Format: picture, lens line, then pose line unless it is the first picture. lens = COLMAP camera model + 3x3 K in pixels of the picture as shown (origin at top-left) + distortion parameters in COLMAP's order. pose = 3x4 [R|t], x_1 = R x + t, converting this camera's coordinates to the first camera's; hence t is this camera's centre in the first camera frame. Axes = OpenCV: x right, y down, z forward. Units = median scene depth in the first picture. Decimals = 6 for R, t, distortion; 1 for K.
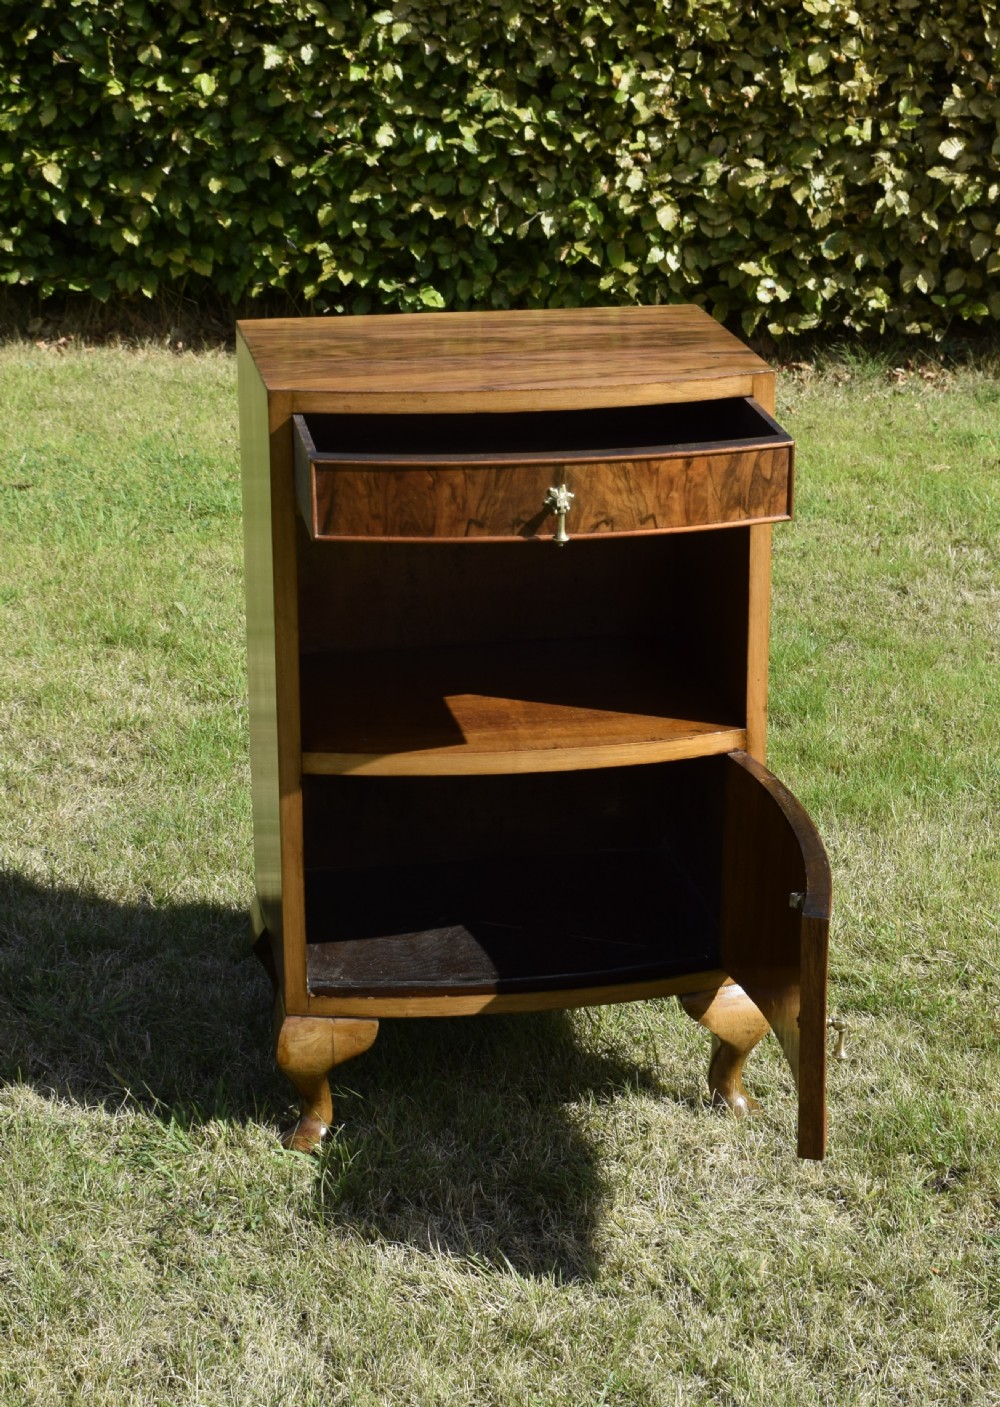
lens RADIAL K [[3050.9, 0, 365.1], [0, 3050.9, 701.5], [0, 0, 1]] dist [-0.022401, 0.033987]
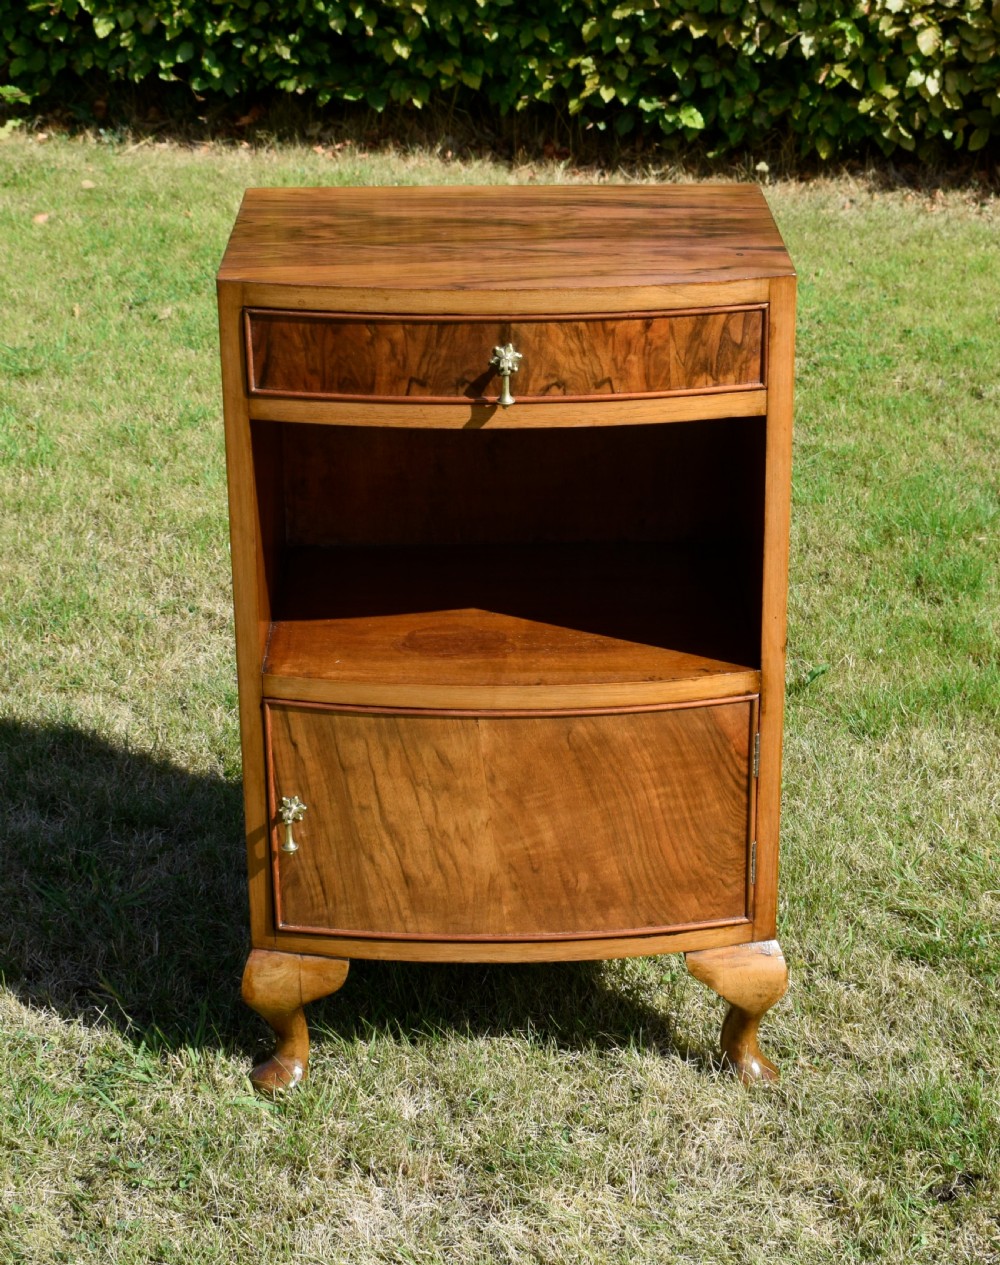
lens RADIAL K [[2712.9, 0, 430.5], [0, 2712.9, 617.7], [0, 0, 1]] dist [-0.037358, 0.181886]
pose [[0.990034, 0.050156, -0.131596, 0.098272], [-0.040971, 0.996592, 0.071597, -0.043919], [0.134738, -0.065492, 0.988715, 0.149030]]
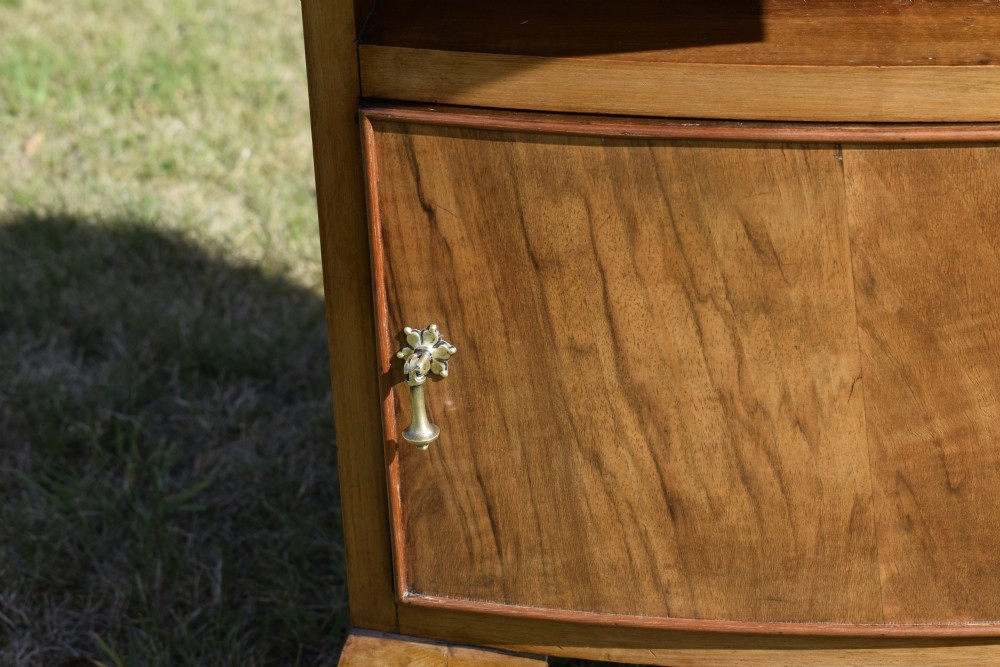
lens RADIAL K [[2235.3, 0, 500.0], [0, 2235.3, 333.5], [0, 0, 1]] dist [-0.066957, 0.027910]
pose [[0.979588, 0.063810, -0.190621, 0.042099], [-0.037981, 0.989953, 0.136200, 0.009212], [0.197397, -0.126180, 0.972169, 0.514891]]
